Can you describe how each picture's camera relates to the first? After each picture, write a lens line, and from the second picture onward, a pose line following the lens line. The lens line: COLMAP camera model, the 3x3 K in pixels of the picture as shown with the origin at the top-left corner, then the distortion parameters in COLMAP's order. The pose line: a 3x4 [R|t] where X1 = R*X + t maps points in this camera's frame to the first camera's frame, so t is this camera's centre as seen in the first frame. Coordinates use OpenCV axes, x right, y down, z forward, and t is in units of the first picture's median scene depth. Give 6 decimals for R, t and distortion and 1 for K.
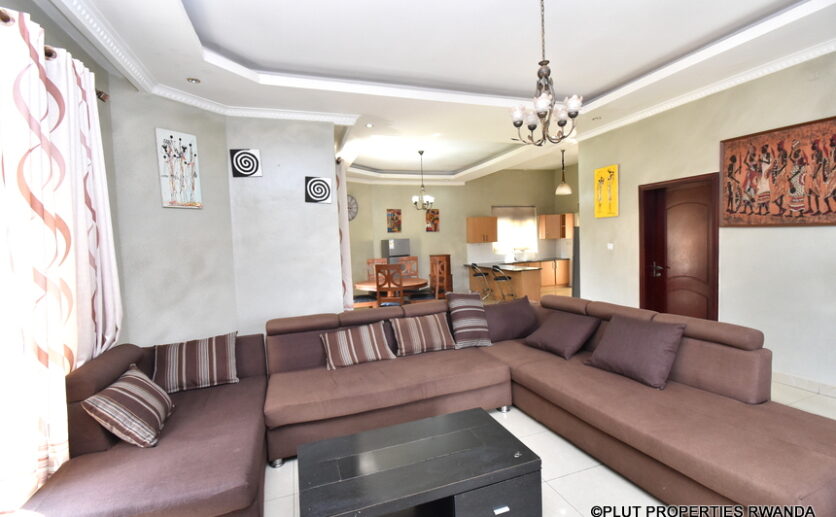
lens RADIAL K [[368.8, 0, 418.0], [0, 368.8, 258.5], [0, 0, 1]] dist [0.005217, -0.016227]
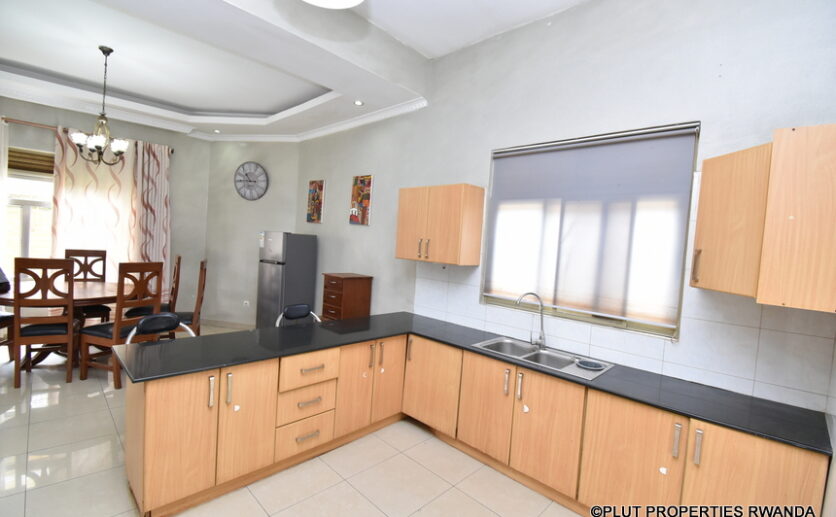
lens RADIAL K [[368.8, 0, 418.0], [0, 368.8, 258.5], [0, 0, 1]] dist [0.005217, -0.016227]
pose [[0.454450, 0.109483, -0.884019, 0.491729], [-0.129542, 0.989991, 0.056013, -0.066290], [0.881303, 0.089063, 0.464084, 0.860260]]
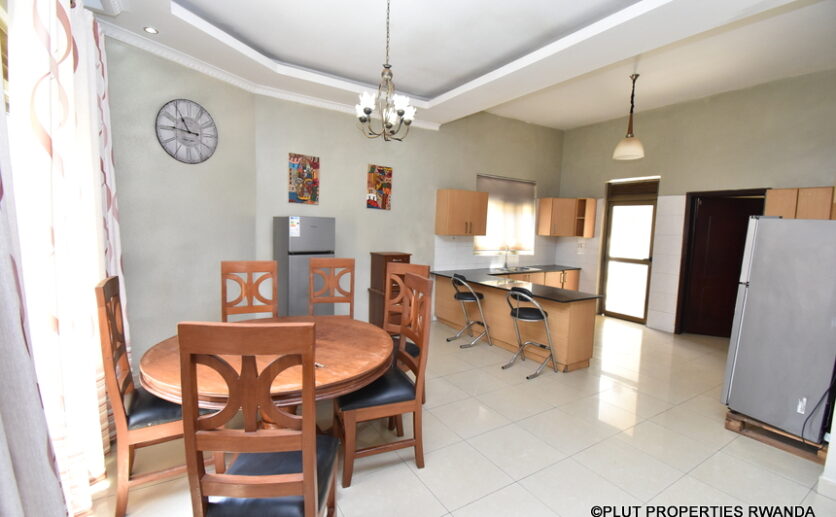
lens RADIAL K [[368.8, 0, 418.0], [0, 368.8, 258.5], [0, 0, 1]] dist [0.005217, -0.016227]
pose [[0.971455, 0.051445, 0.231578, -0.024798], [-0.058427, 0.998018, 0.023386, -0.017163], [-0.229916, -0.036249, 0.972535, 0.471256]]
